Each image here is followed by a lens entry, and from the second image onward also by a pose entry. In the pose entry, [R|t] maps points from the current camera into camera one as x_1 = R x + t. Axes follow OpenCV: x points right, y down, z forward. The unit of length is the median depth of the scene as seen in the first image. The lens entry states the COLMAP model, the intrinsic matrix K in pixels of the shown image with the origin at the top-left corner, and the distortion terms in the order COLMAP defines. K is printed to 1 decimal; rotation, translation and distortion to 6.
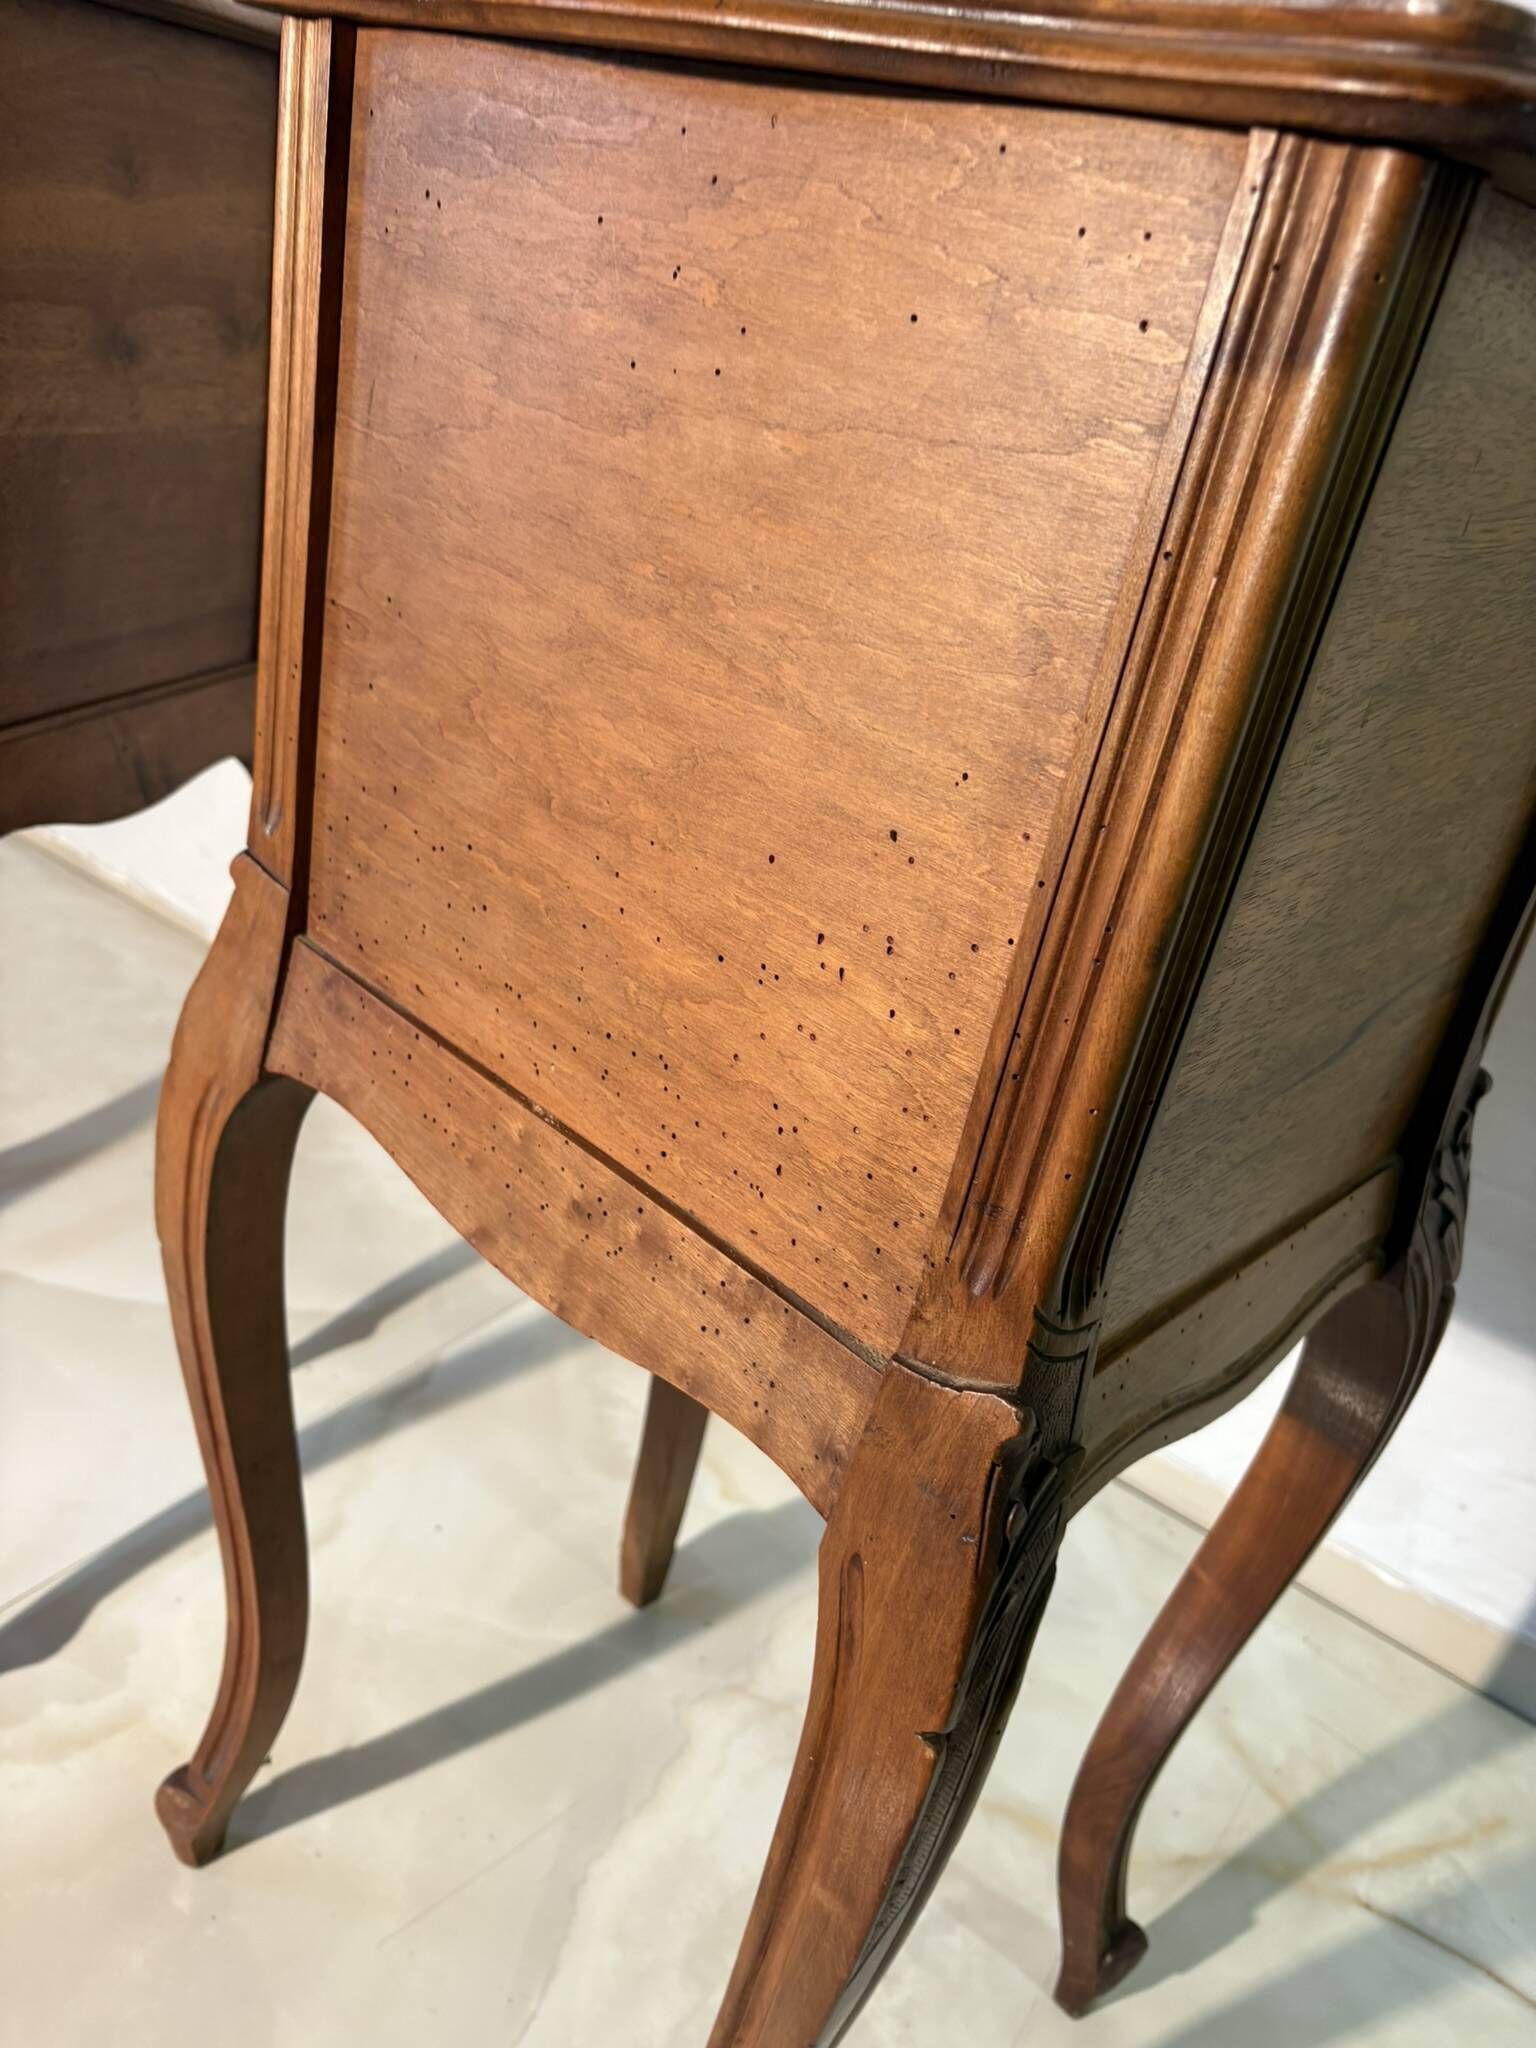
lens RADIAL K [[1567.6, 0, 768.0], [0, 1567.6, 1024.0], [0, 0, 1]] dist [0.019372, -0.038864]
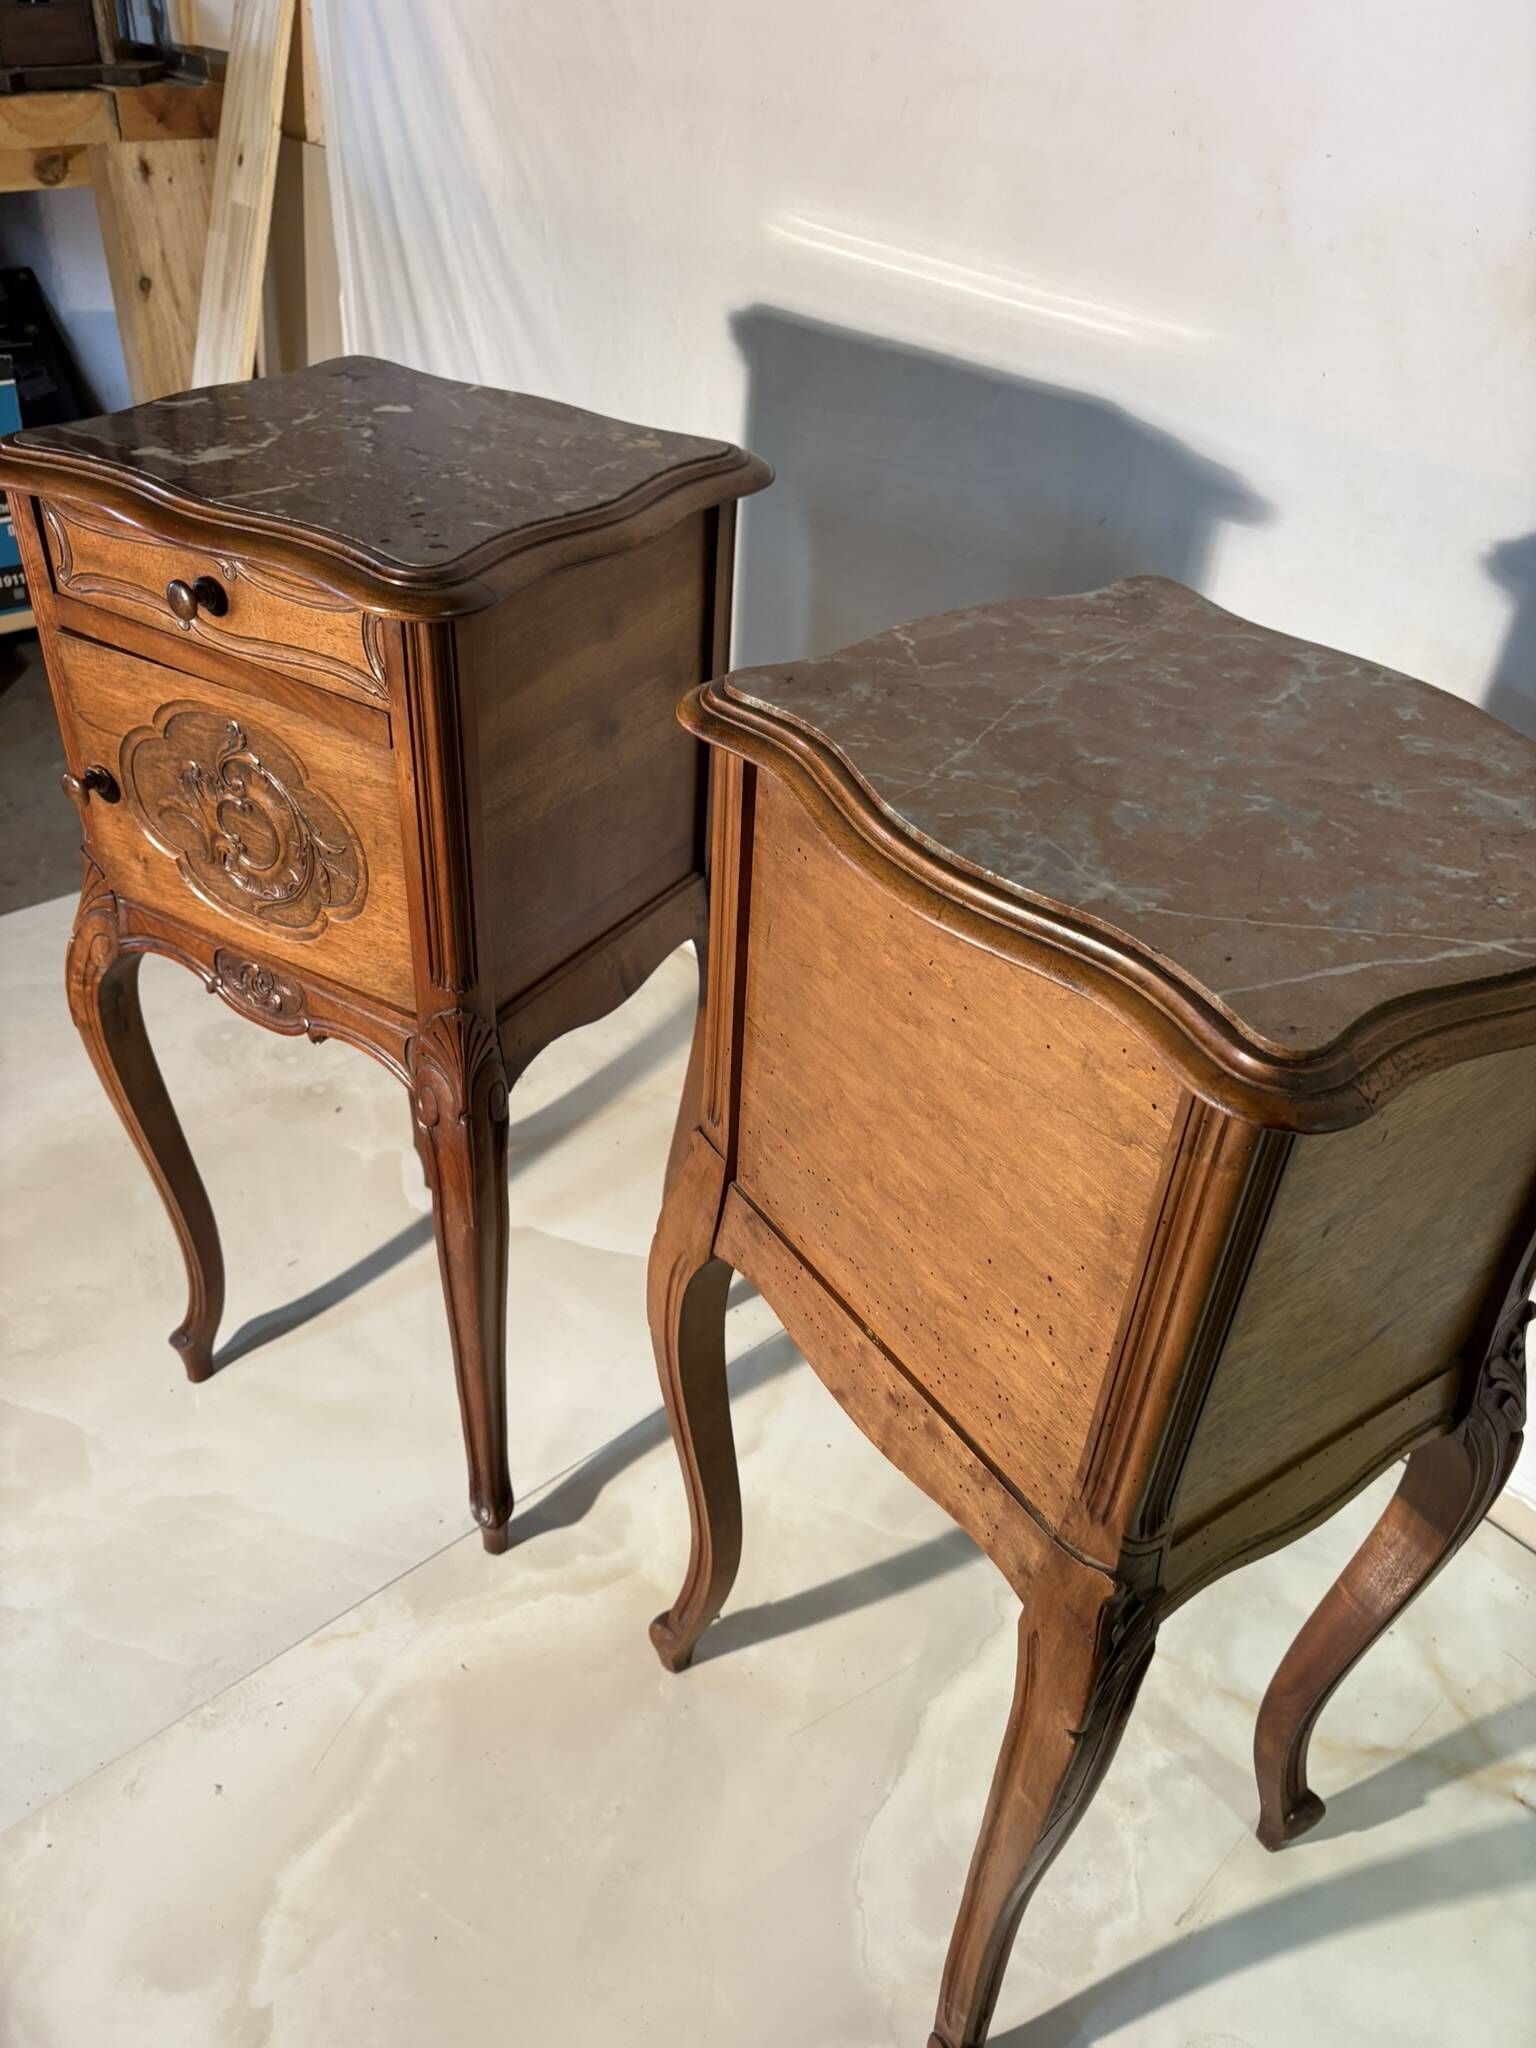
lens RADIAL K [[1537.9, 0, 749.7], [0, 1537.9, 1019.4], [0, 0, 1]] dist [0.005476, -0.038502]
pose [[0.964320, 0.019252, -0.264037, 0.169500], [0.016155, 0.991214, 0.131275, -0.530804], [0.264245, -0.130857, 0.955537, -0.612000]]
